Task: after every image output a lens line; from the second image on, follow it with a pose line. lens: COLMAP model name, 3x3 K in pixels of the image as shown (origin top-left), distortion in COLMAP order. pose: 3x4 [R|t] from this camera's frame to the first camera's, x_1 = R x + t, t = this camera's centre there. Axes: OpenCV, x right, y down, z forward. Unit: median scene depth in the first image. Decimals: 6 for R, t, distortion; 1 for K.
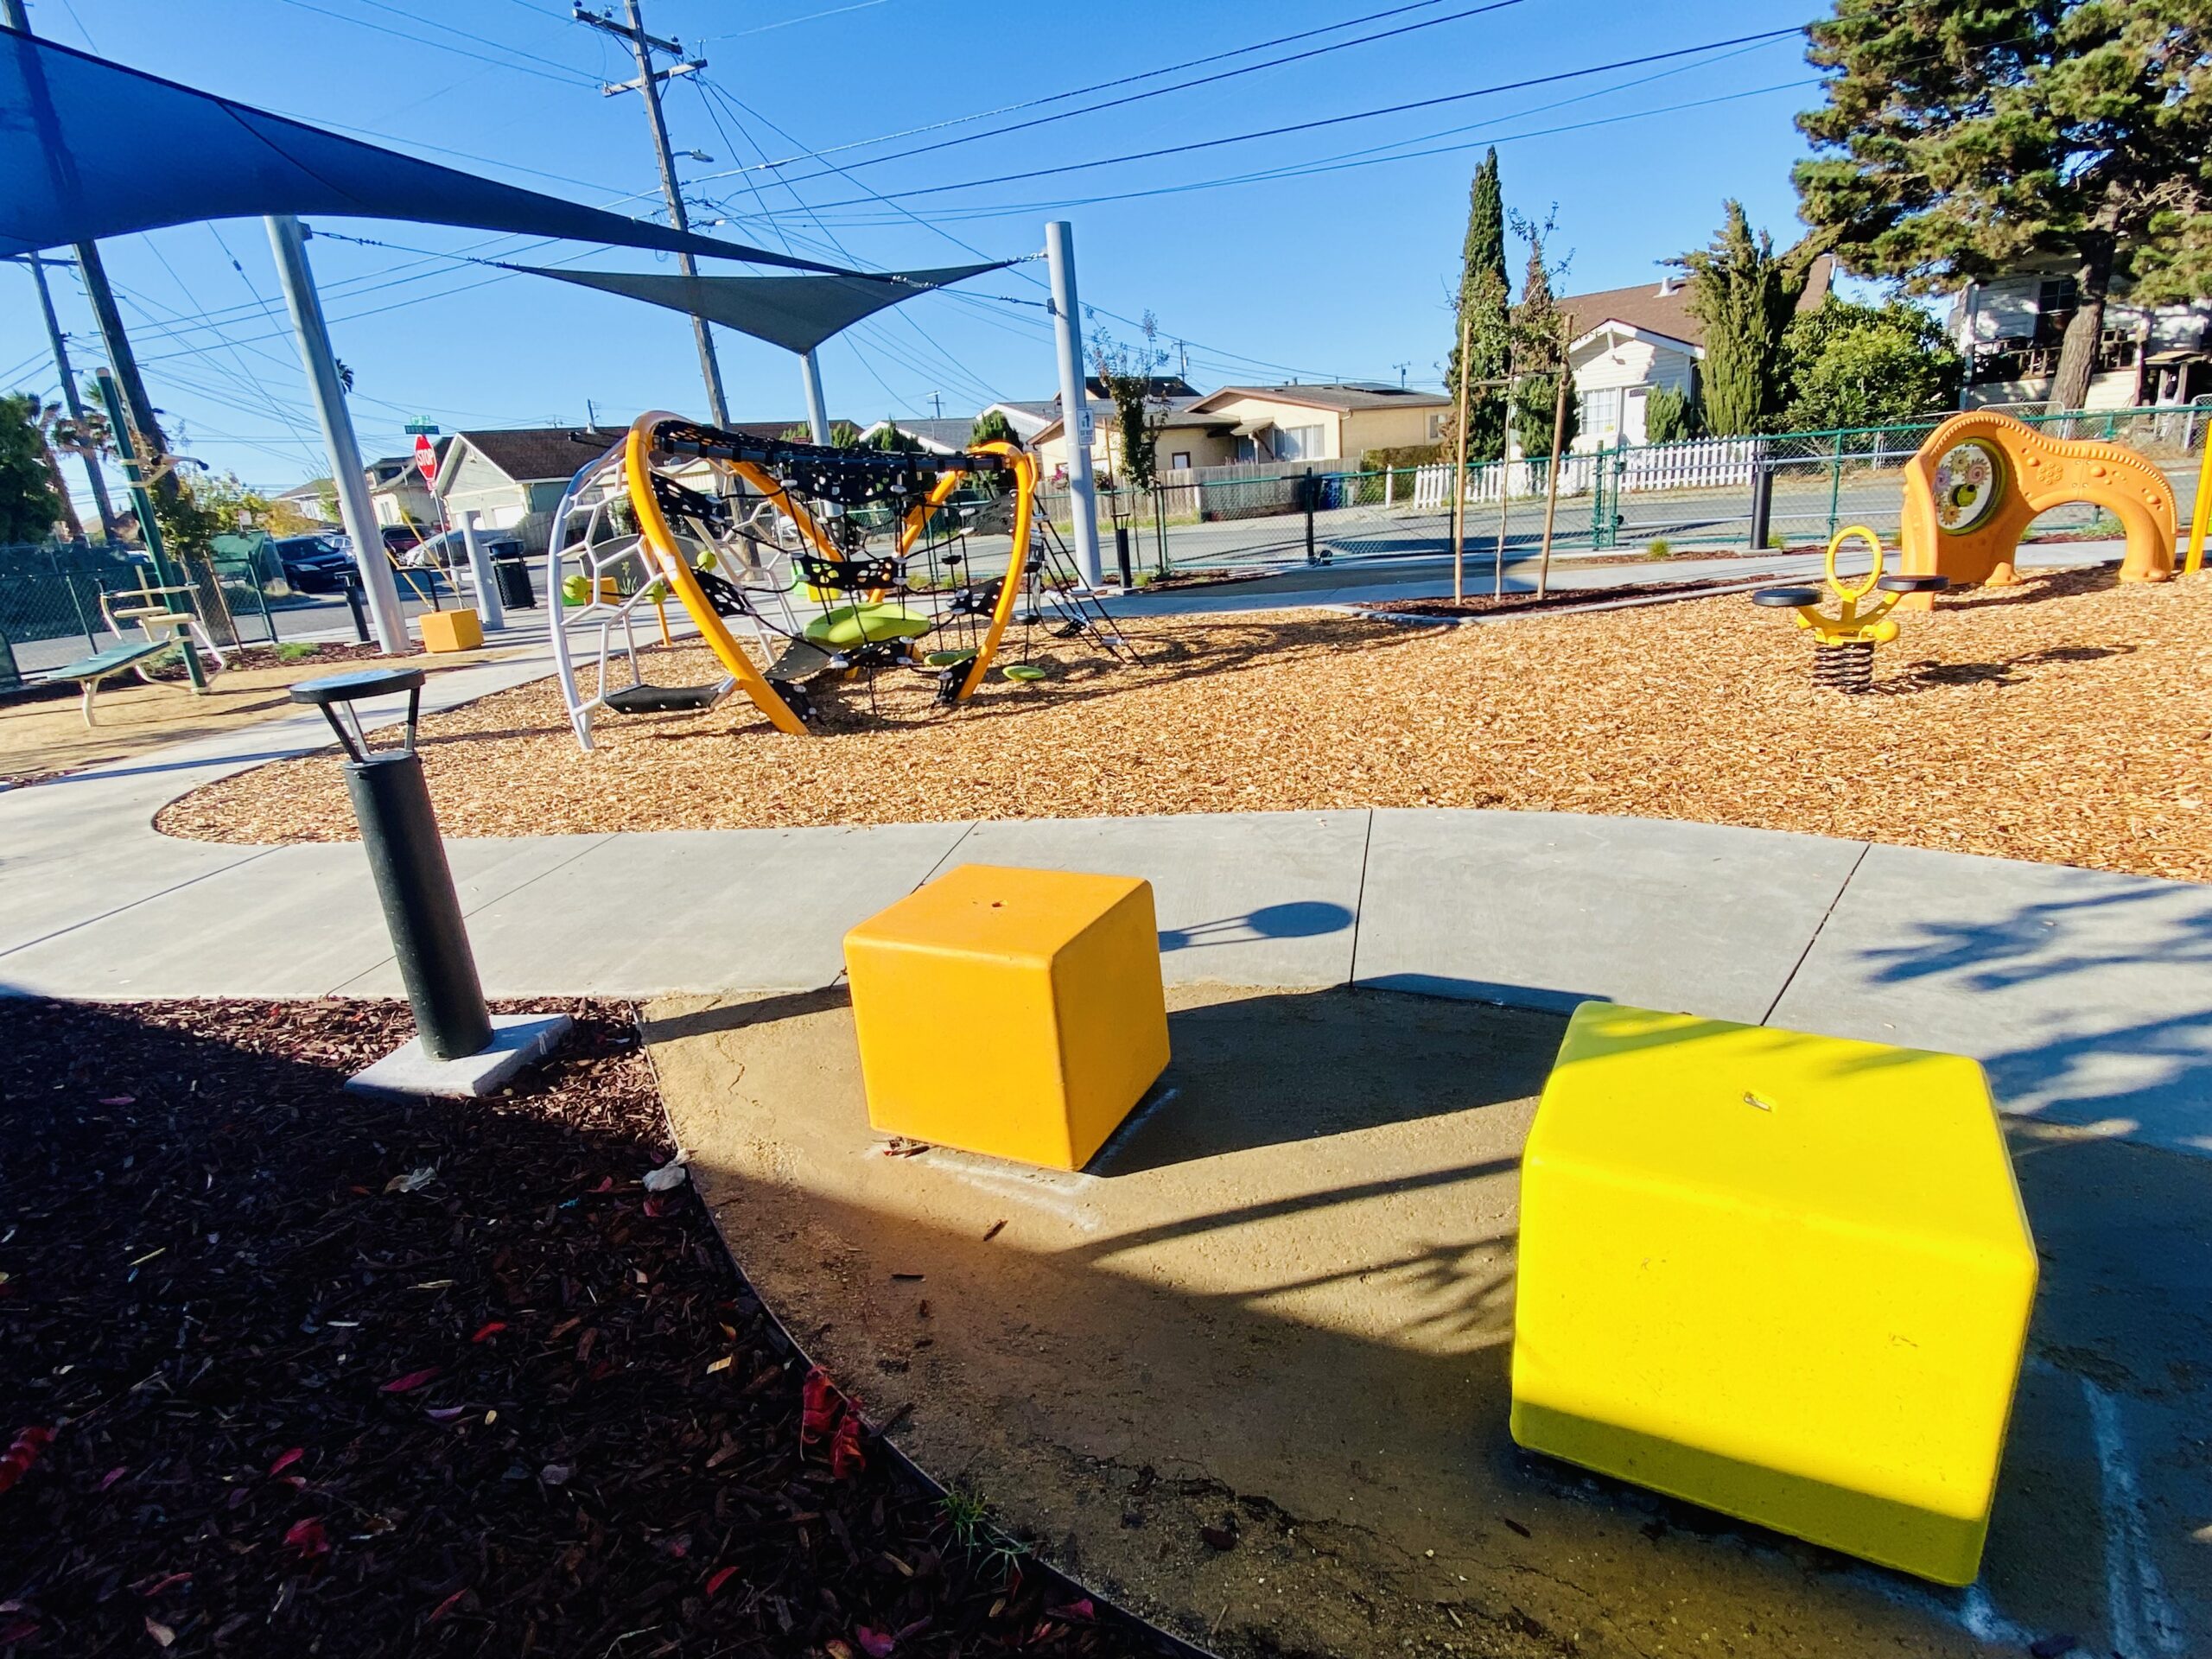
lens RADIAL K [[1126.7, 0, 1106.0], [0, 1126.7, 829.5], [0, 0, 1]] dist [0.023898, -0.025839]
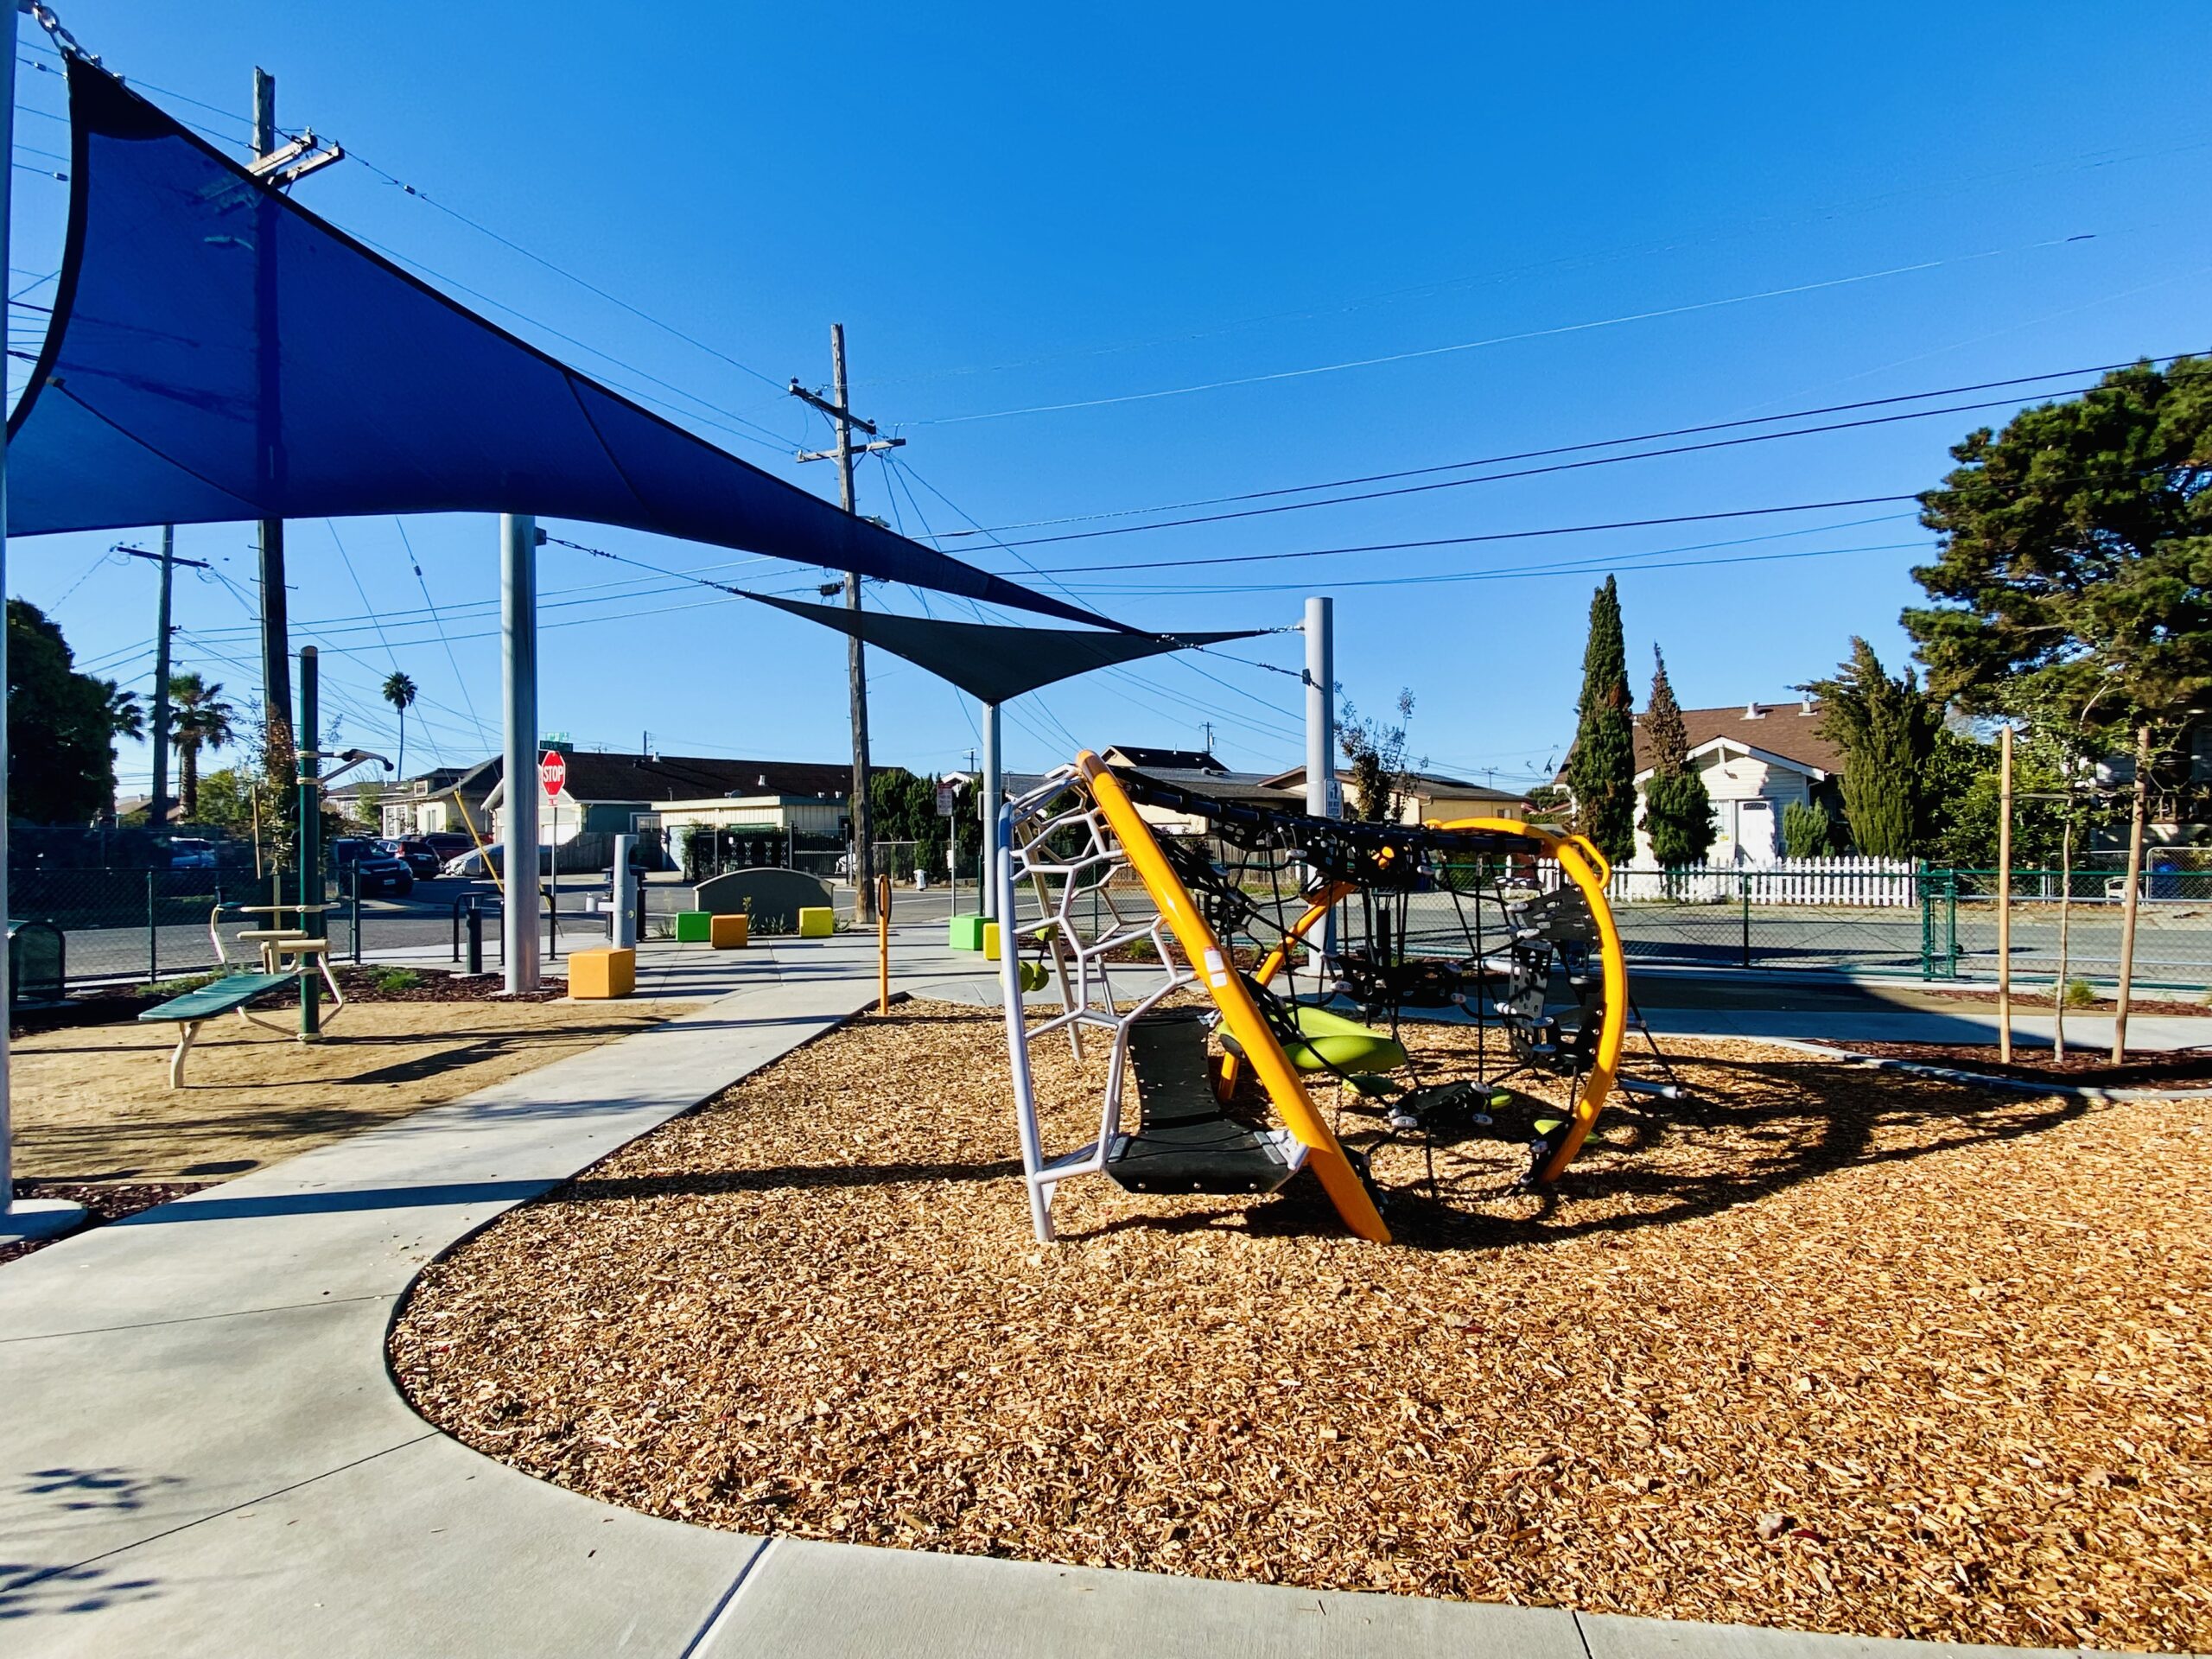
lens RADIAL K [[1121.5, 0, 1106.0], [0, 1121.5, 829.5], [0, 0, 1]] dist [0.056290, -0.057156]
pose [[0.996962, 0.077518, 0.007533, -0.141267], [-0.071553, 0.949823, -0.304493, -0.031086], [-0.030758, 0.303029, 0.952485, 0.104217]]
